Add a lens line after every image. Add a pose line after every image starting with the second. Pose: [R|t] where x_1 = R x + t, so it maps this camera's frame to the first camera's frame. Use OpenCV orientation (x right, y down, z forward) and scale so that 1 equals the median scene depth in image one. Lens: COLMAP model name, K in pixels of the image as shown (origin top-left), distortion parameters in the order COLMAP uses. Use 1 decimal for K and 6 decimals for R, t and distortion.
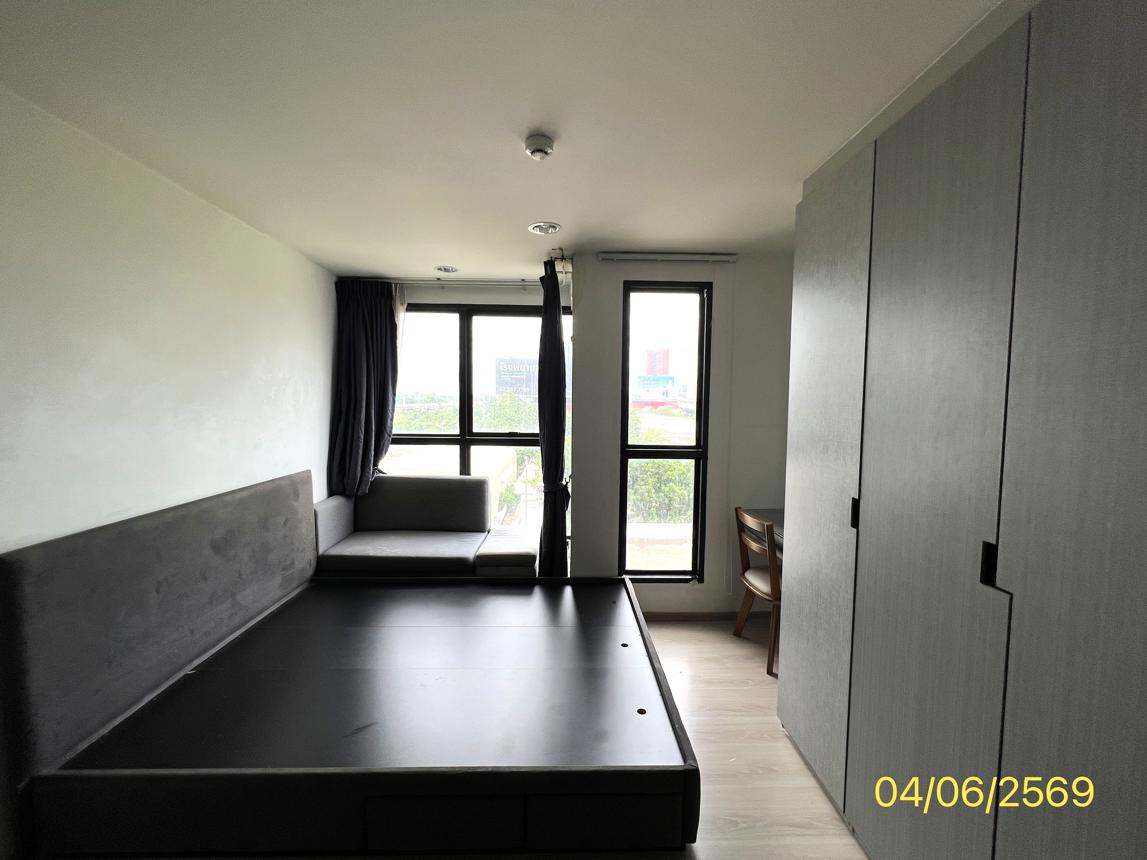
lens RADIAL K [[457.3, 0, 573.5], [0, 457.3, 430.0], [0, 0, 1]] dist [-0.001218, -0.000189]
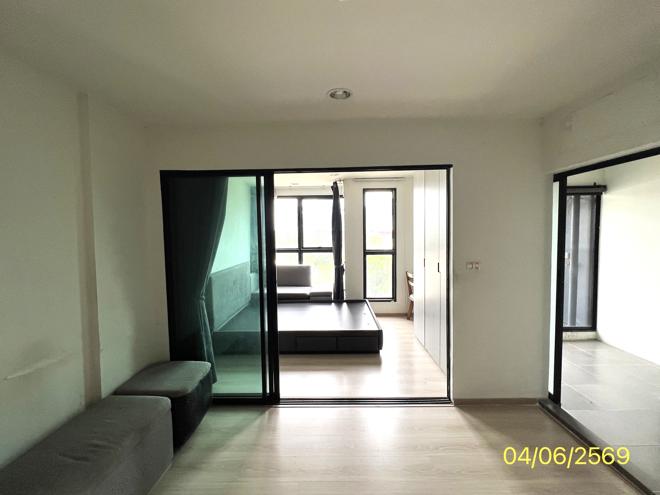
lens RADIAL K [[291.3, 0, 330.0], [0, 291.3, 247.5], [0, 0, 1]] dist [0.000433, -0.000041]
pose [[0.998632, -0.022924, -0.046989, -0.010095], [0.022590, 0.999716, -0.007621, 0.026417], [0.047151, 0.006549, 0.998866, -0.669580]]
